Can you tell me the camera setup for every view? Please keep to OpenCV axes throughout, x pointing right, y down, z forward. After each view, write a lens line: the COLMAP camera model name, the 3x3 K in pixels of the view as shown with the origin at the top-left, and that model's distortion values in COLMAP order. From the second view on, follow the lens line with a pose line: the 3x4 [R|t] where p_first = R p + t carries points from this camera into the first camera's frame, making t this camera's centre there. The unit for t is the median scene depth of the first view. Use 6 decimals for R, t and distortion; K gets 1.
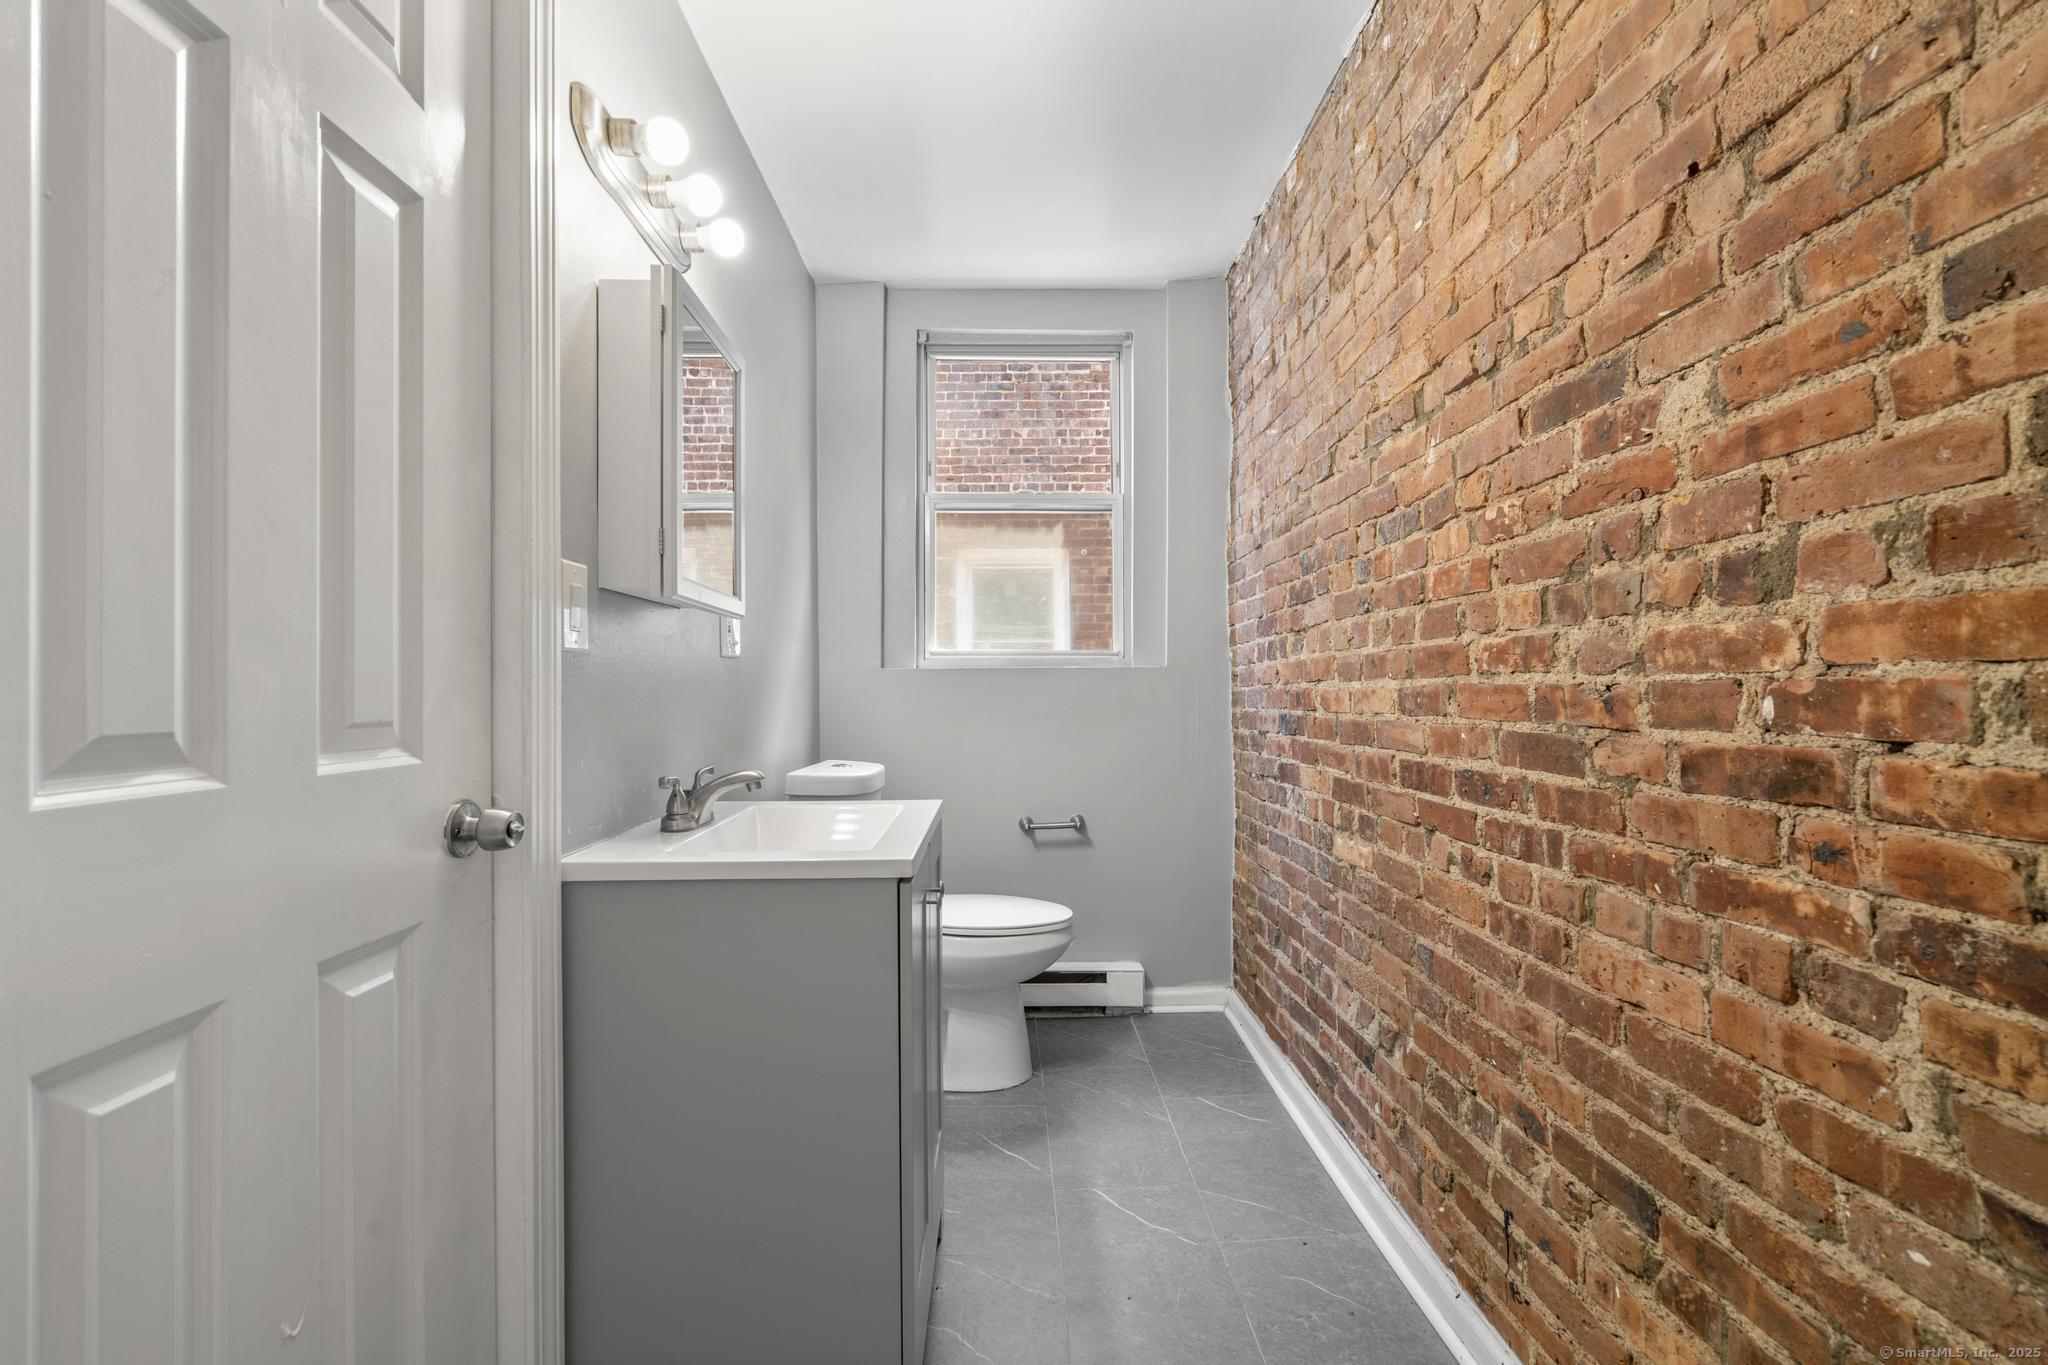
lens RADIAL K [[910.7, 0, 1018.6], [0, 910.7, 687.3], [0, 0, 1]] dist [-0.003746, -0.000344]
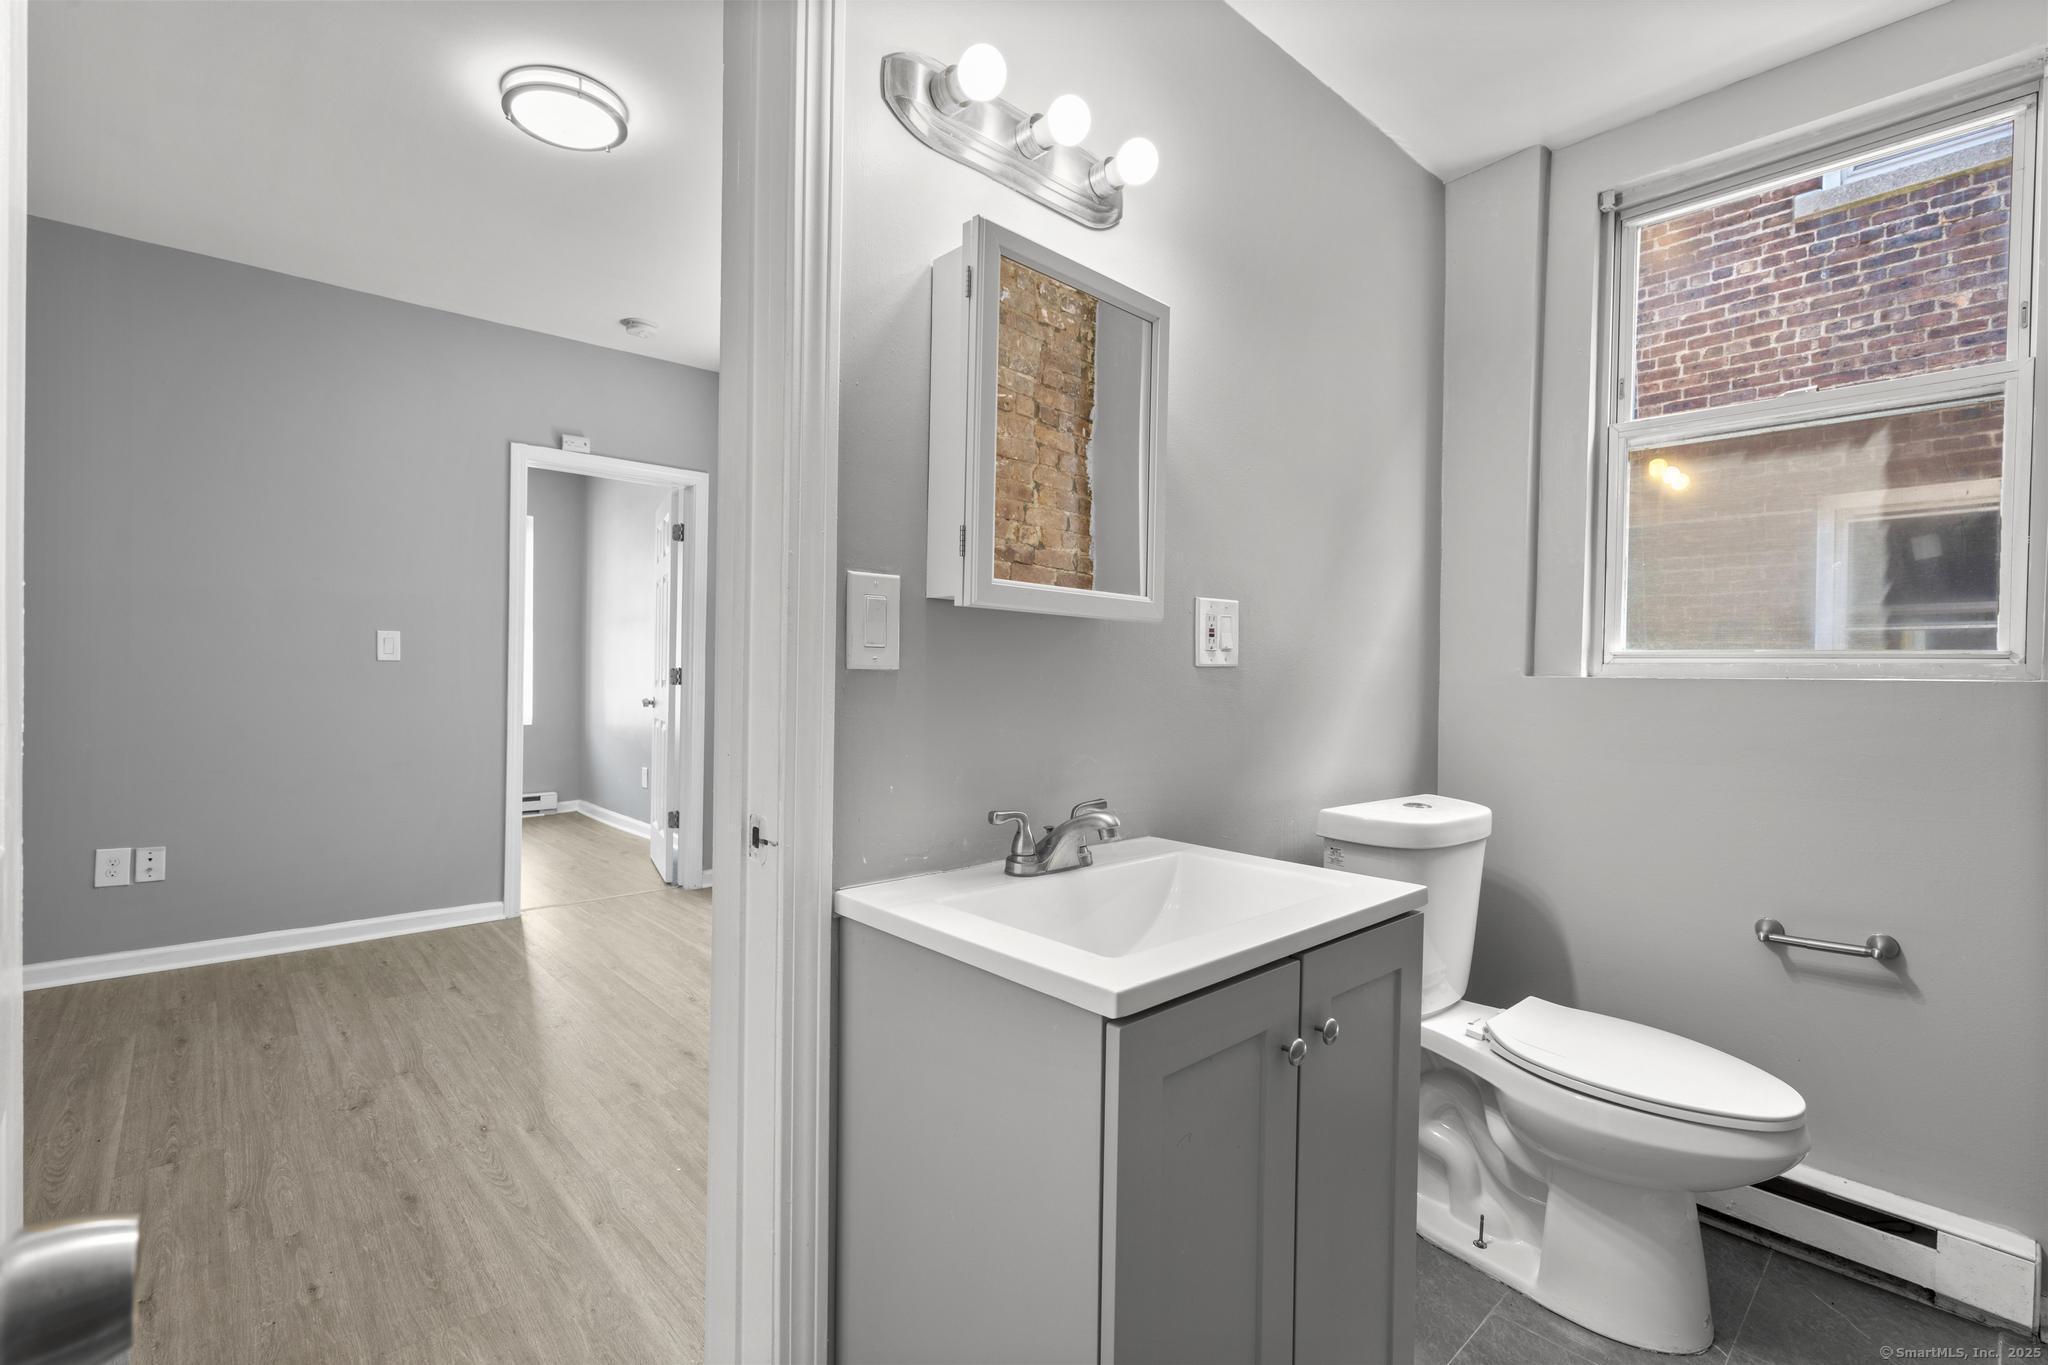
lens RADIAL K [[910.7, 0, 1018.6], [0, 910.7, 687.3], [0, 0, 1]] dist [-0.003746, -0.000344]
pose [[0.655621, 0.021069, -0.754796, 0.130193], [-0.016198, 0.999773, 0.013838, -0.015080], [0.754916, 0.003154, 0.655813, 0.202779]]
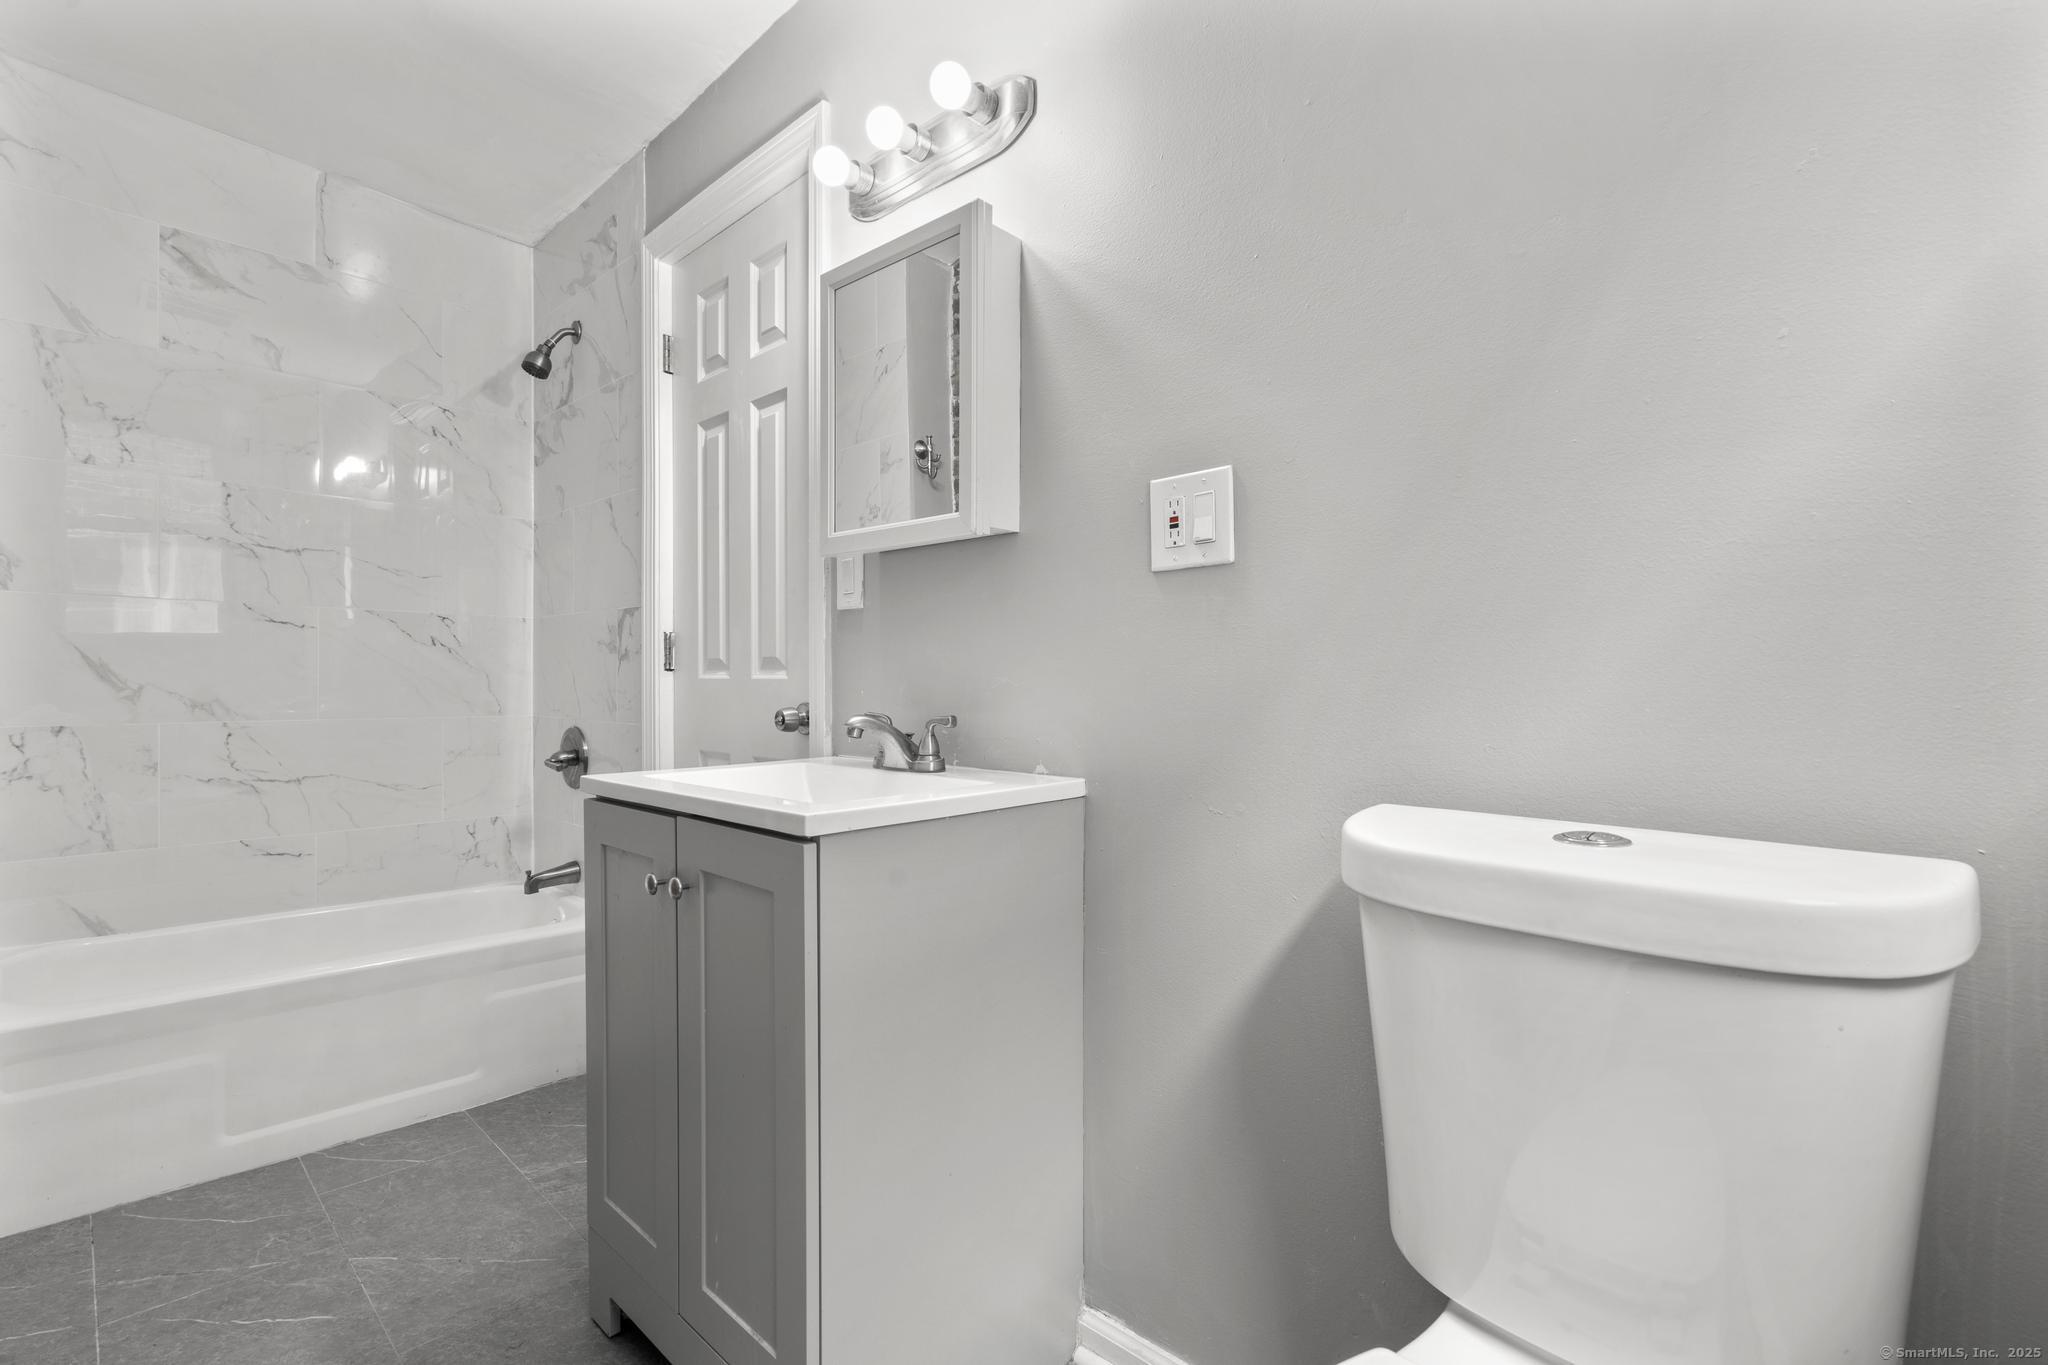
lens RADIAL K [[910.7, 0, 1018.6], [0, 910.7, 687.3], [0, 0, 1]] dist [-0.003746, -0.000344]
pose [[-0.706145, 0.011454, -0.707975, 0.127015], [0.002709, 0.999906, 0.013475, 0.022166], [0.708062, 0.007597, -0.706109, 0.839333]]
